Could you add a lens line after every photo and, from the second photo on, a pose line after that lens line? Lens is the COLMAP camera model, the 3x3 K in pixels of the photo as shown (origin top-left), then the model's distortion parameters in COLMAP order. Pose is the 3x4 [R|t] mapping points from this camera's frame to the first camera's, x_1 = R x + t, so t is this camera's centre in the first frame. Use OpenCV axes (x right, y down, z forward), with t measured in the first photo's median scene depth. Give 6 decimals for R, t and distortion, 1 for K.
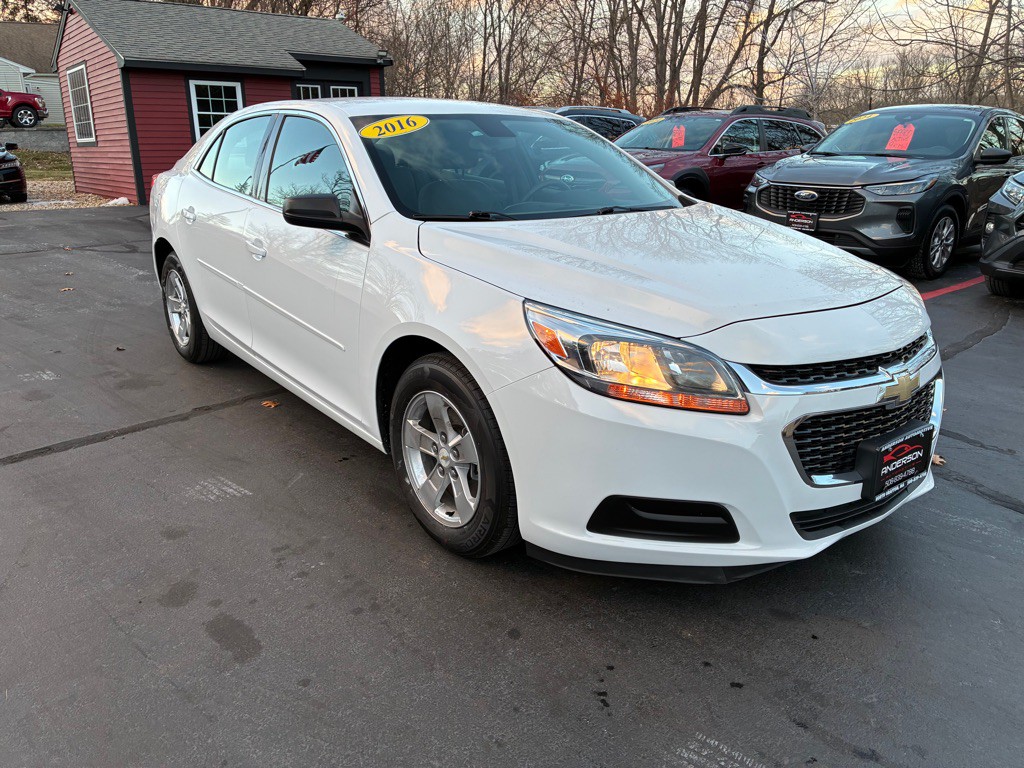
lens RADIAL K [[811.5, 0, 512.2], [0, 811.5, 381.4], [0, 0, 1]] dist [0.045713, -0.049269]
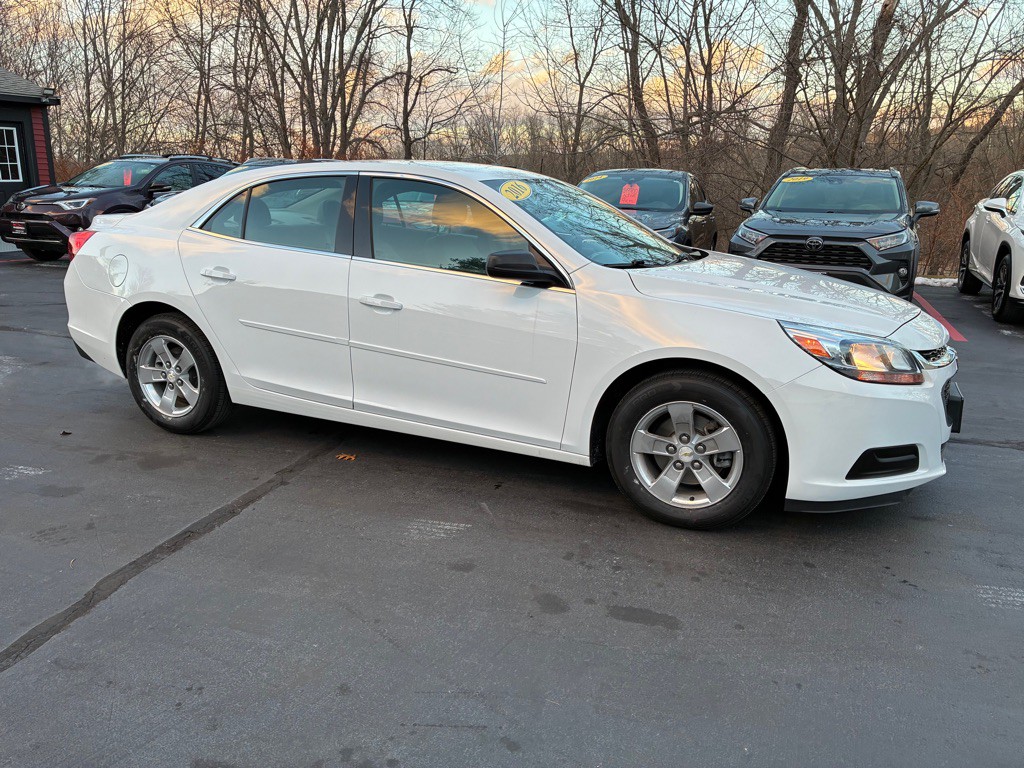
lens RADIAL K [[811.5, 0, 510.7], [0, 811.5, 384.2], [0, 0, 1]] dist [0.045713, -0.049269]
pose [[0.870455, -0.107437, 0.480381, -0.887409], [0.131275, 0.991214, -0.016188, -0.028363], [-0.474421, 0.077153, 0.876910, 0.012445]]
